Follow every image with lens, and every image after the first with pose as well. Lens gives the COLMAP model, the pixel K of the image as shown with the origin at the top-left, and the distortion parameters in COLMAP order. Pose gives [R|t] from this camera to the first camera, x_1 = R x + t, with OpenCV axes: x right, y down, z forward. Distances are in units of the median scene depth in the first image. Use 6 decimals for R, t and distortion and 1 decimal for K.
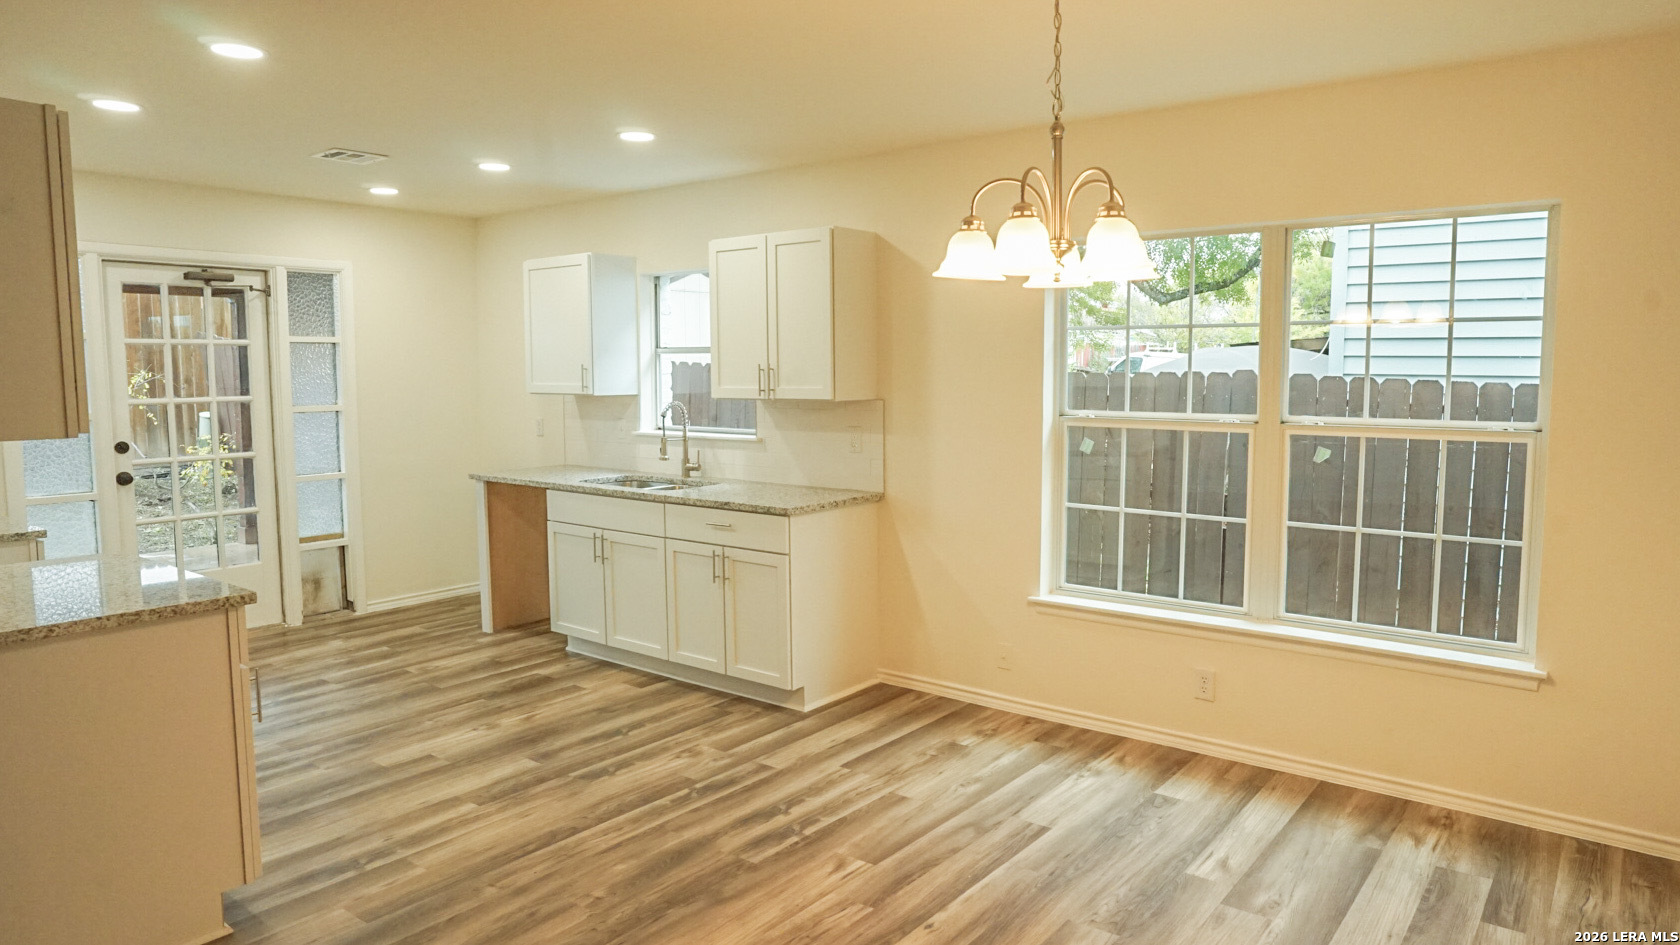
lens RADIAL K [[1016.5, 0, 920.7], [0, 1016.5, 466.2], [0, 0, 1]] dist [-0.066473, 0.038332]
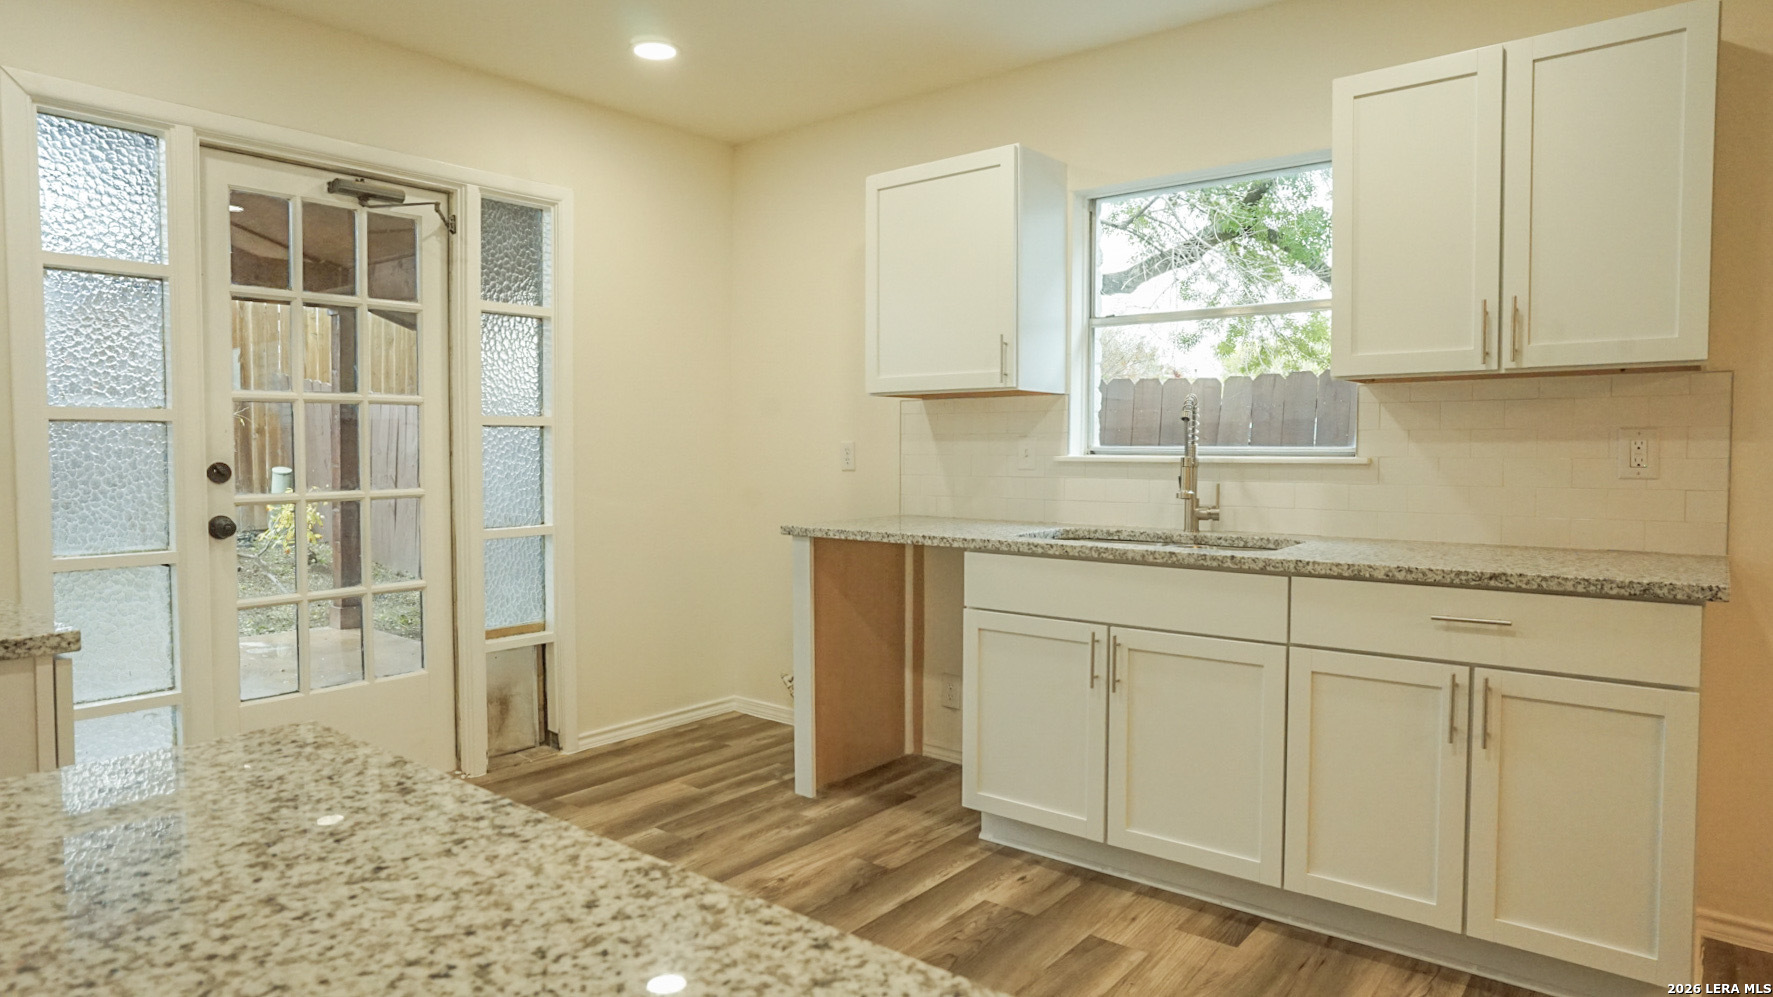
lens RADIAL K [[1023.5, 0, 886.5], [0, 1023.5, 498.5], [0, 0, 1]] dist [-0.064264, 0.044313]
pose [[0.998311, 0.002591, -0.058037, -0.368978], [-0.005234, 0.998953, -0.045438, 0.019167], [0.057858, 0.045665, 0.997280, 0.421807]]
